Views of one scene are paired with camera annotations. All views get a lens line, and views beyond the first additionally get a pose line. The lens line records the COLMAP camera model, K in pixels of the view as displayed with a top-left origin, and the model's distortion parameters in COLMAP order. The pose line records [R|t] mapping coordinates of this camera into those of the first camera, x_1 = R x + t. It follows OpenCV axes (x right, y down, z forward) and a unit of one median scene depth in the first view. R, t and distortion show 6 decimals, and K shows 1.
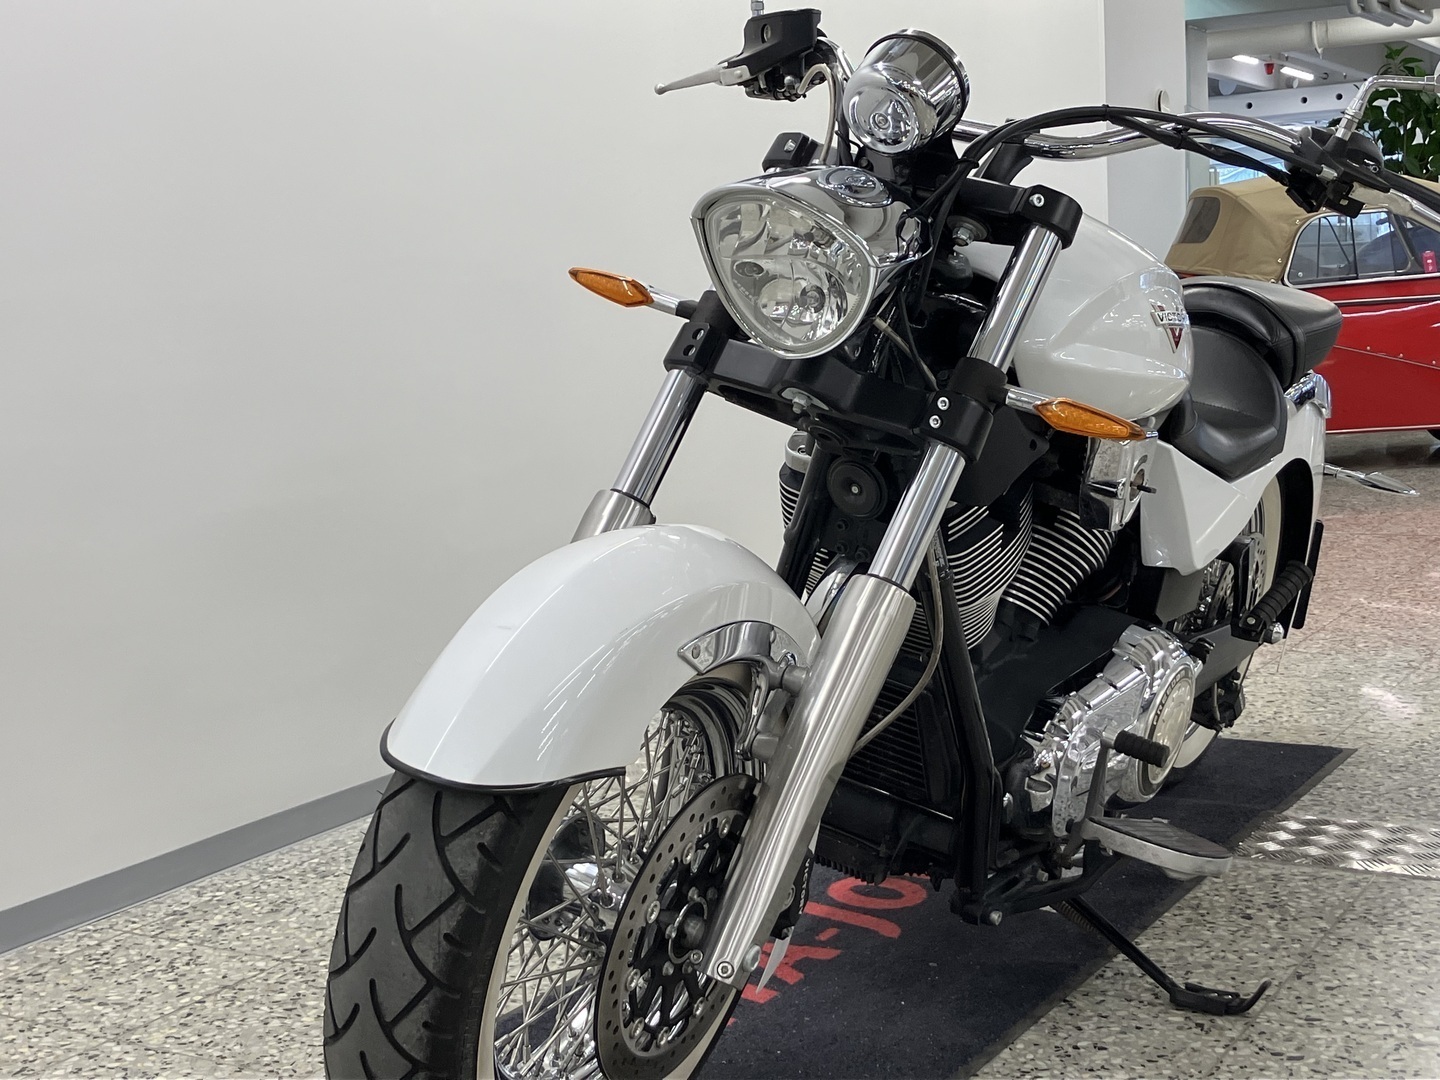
lens RADIAL K [[1944.8, 0, 729.6], [0, 1944.8, 539.7], [0, 0, 1]] dist [0.169028, -0.593199]
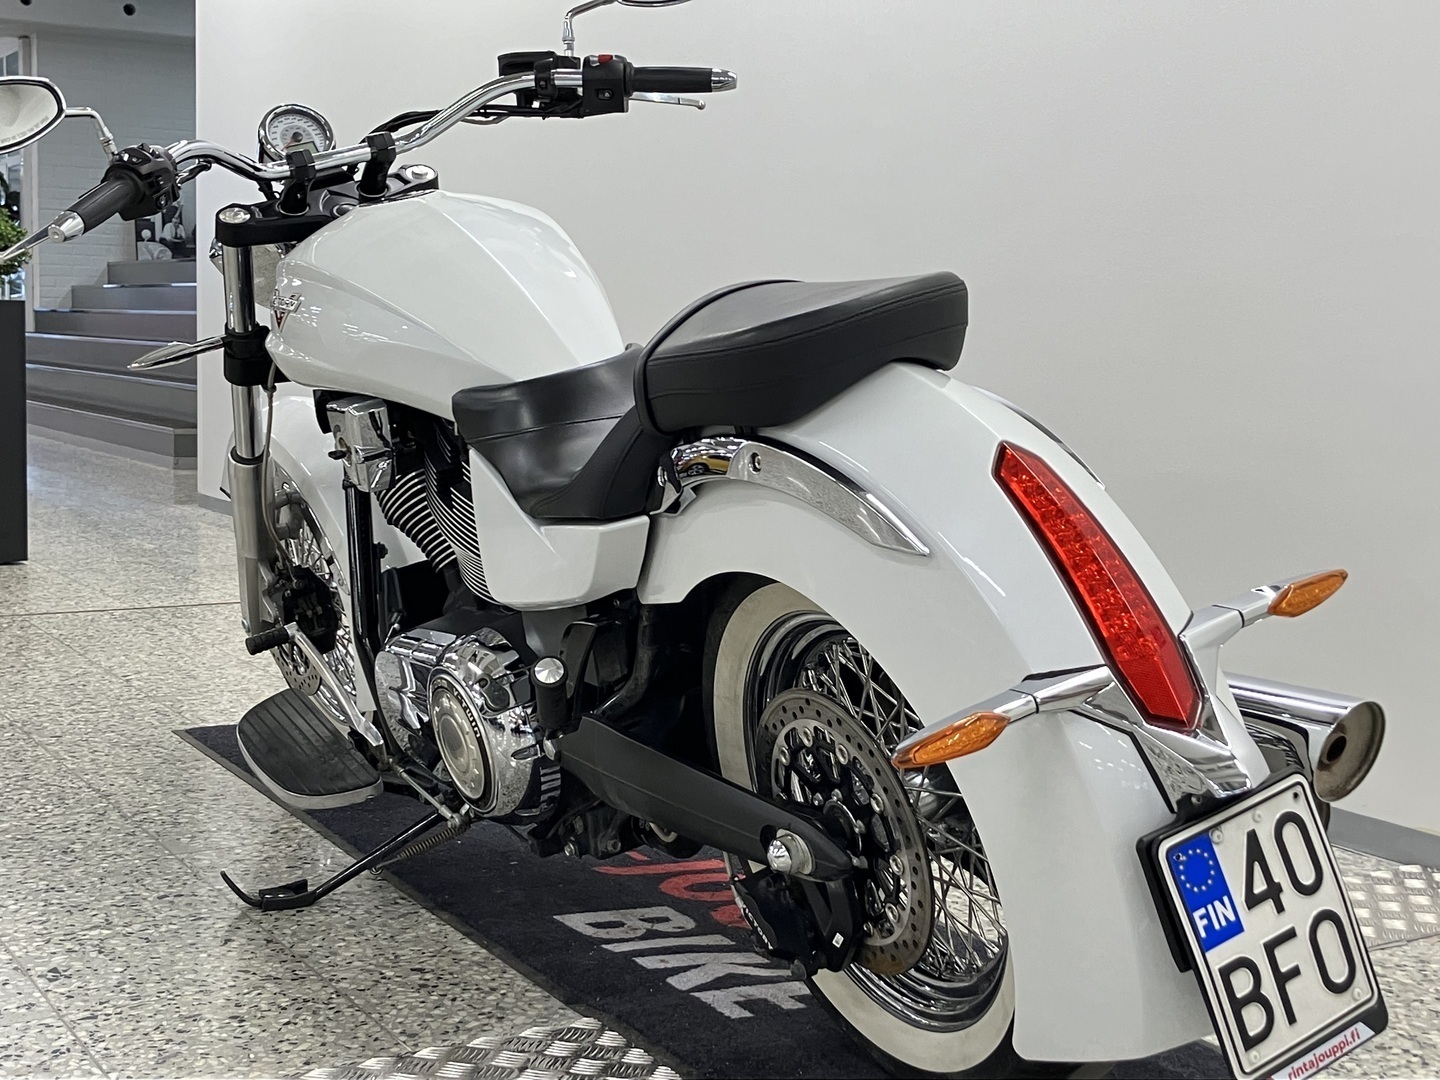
lens RADIAL K [[1944.8, 0, 729.6], [0, 1944.8, 539.7], [0, 0, 1]] dist [0.169028, -0.593199]
pose [[-0.459593, 0.134424, -0.877898, 1.116619], [-0.109326, 0.972399, 0.206128, -0.238079], [0.881375, 0.190712, -0.432212, 1.705210]]
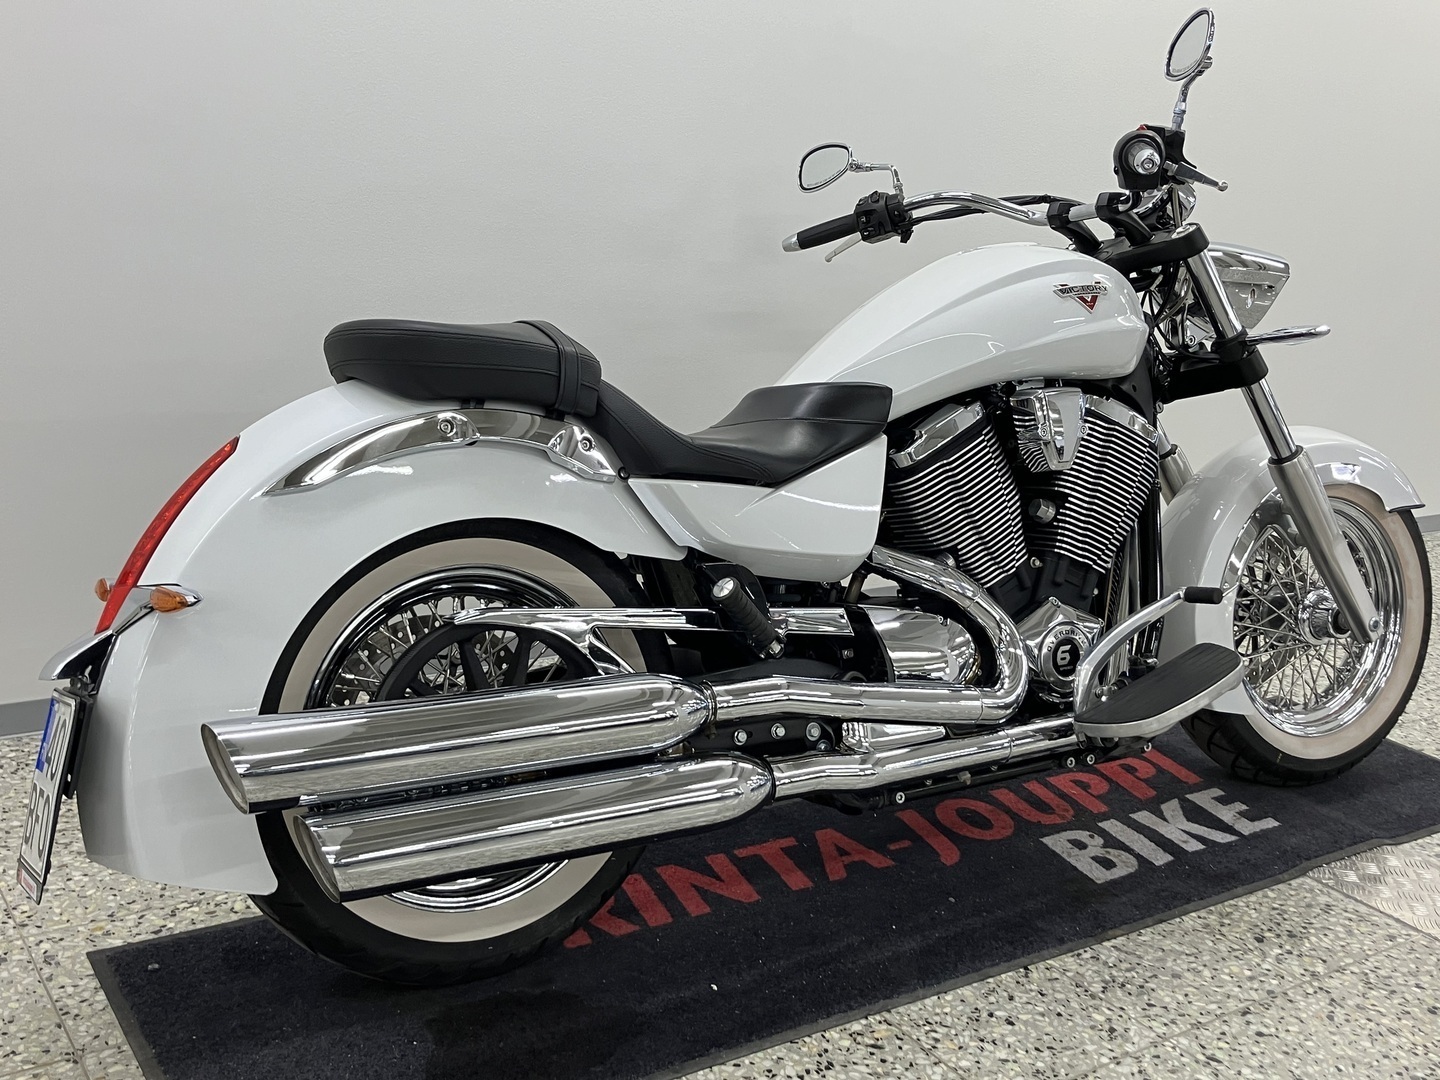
lens RADIAL K [[1520.1, 0, 720.0], [0, 1520.1, 540.0], [0, 0, 1]] dist [-0.010726, 0.041618]
pose [[0.901832, 0.219179, -0.372370, 0.296581], [-0.170253, 0.972326, 0.159987, -0.133329], [0.397131, -0.080885, 0.914191, 0.118578]]
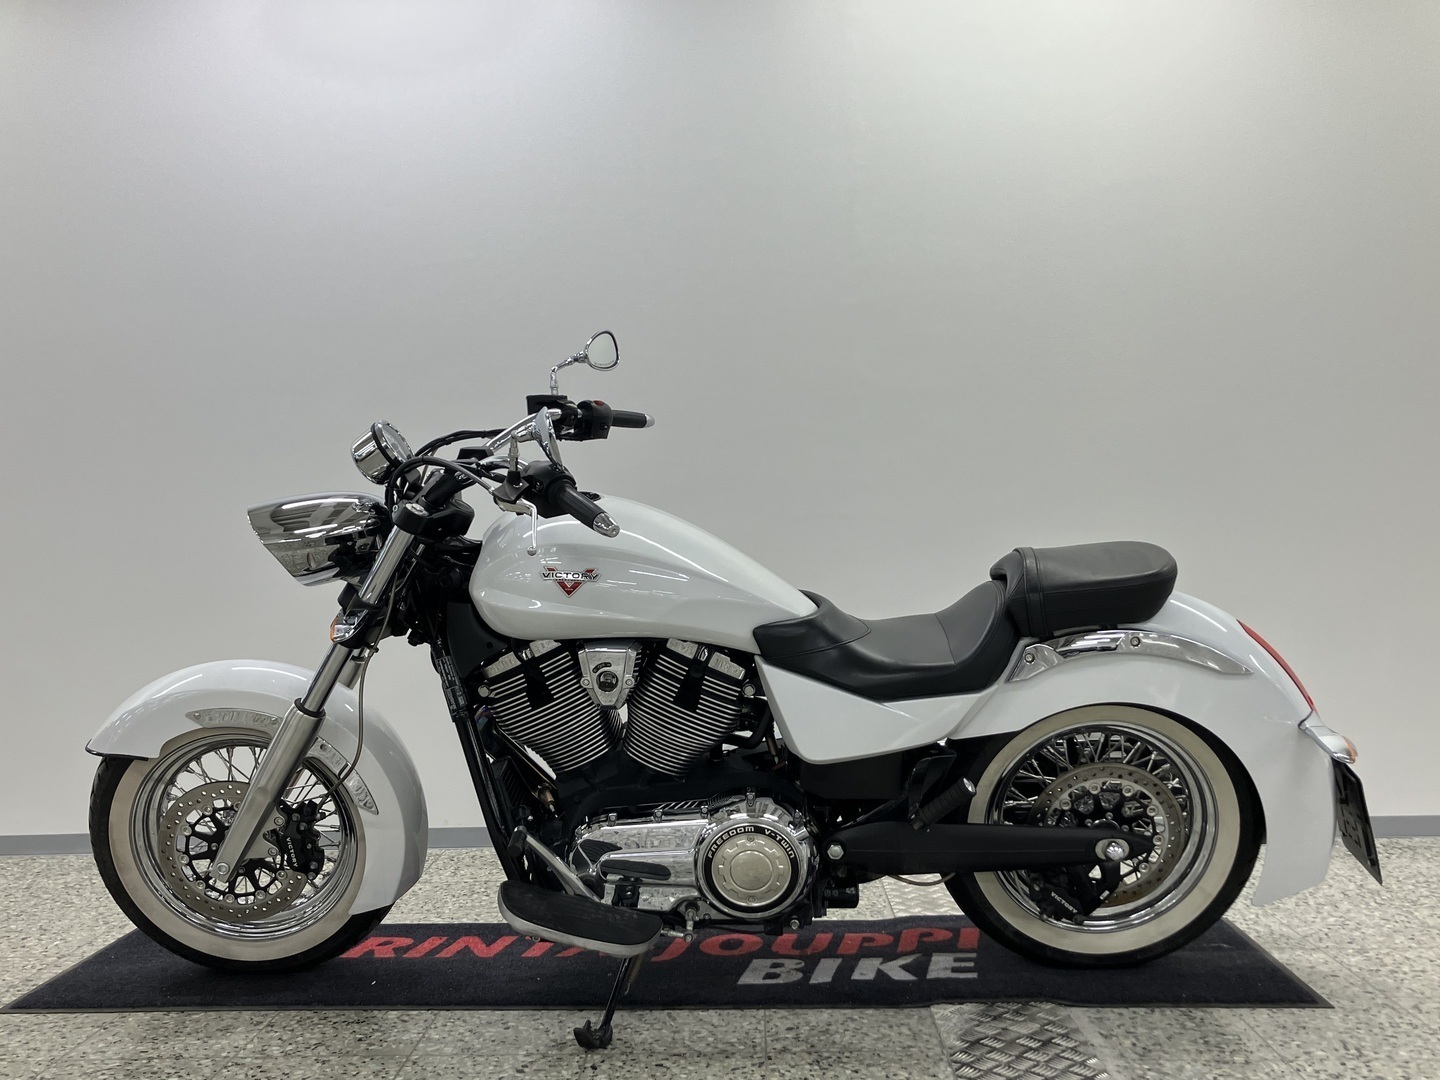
lens RADIAL K [[1335.0, 0, 699.9], [0, 1335.0, 533.7], [0, 0, 1]] dist [0.018177, 0.014835]
pose [[0.478305, 0.021040, -0.877942, 1.167931], [-0.108942, 0.993412, -0.035544, -0.114868], [0.871410, 0.112645, 0.477446, 0.550595]]
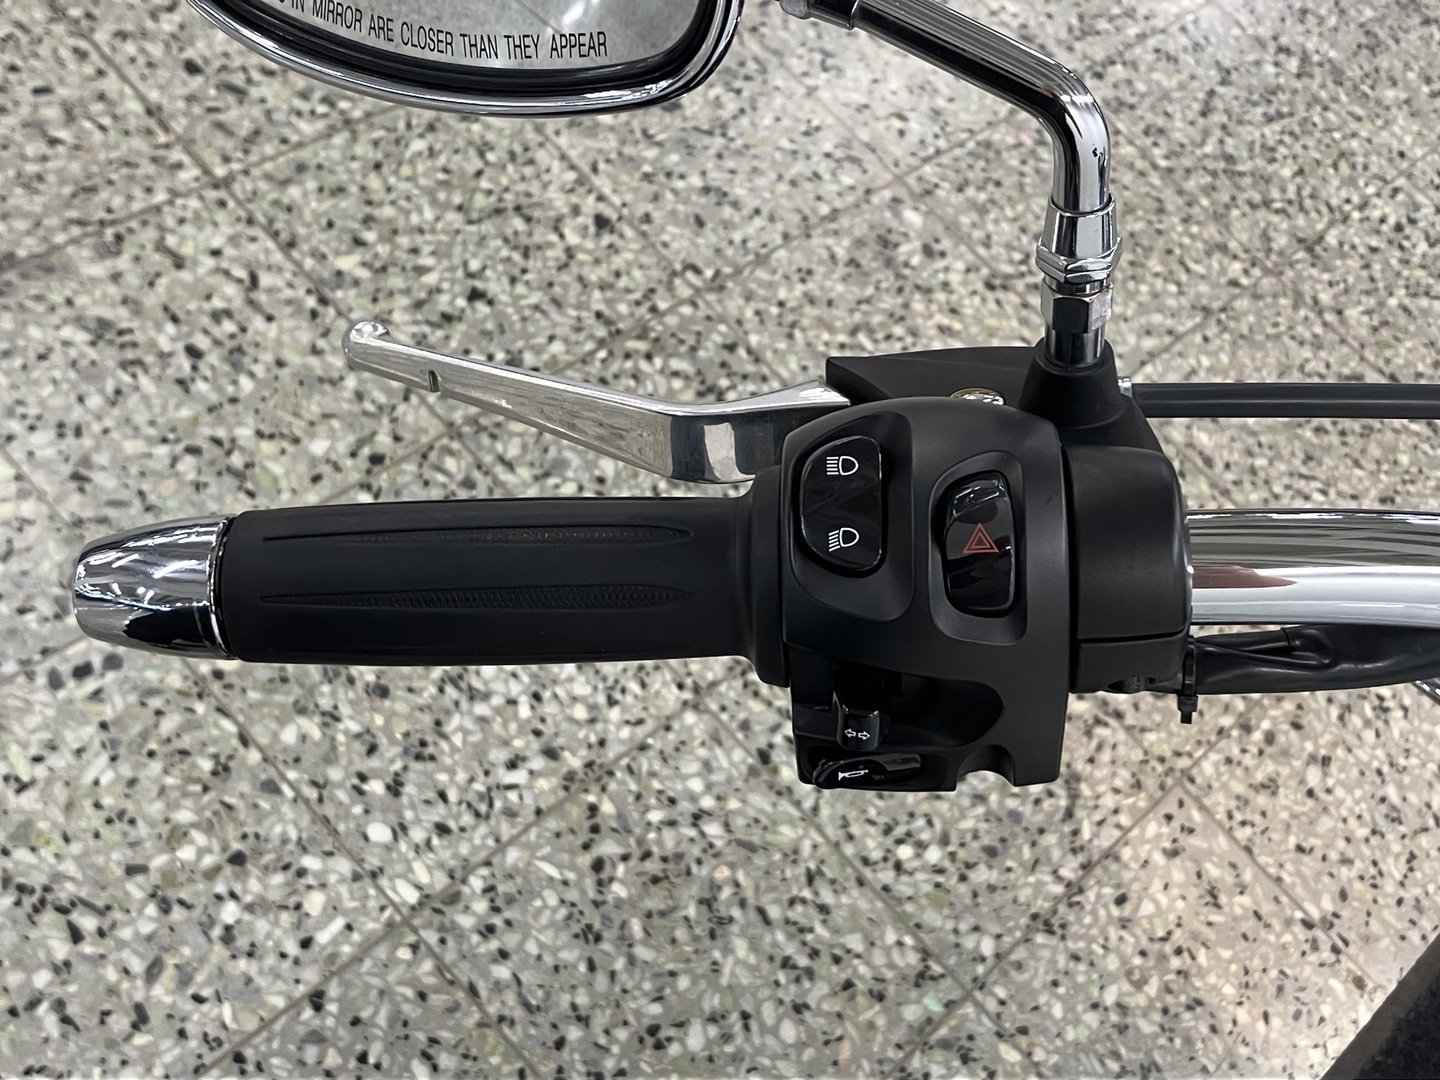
lens RADIAL K [[1944.8, 0, 729.6], [0, 1944.8, 539.7], [0, 0, 1]] dist [0.169028, -0.593199]
pose [[-0.930219, -0.353681, -0.097991, 0.319840], [-0.261857, 0.452537, 0.852432, -0.323356], [-0.257145, 0.818608, -0.513573, 0.999848]]
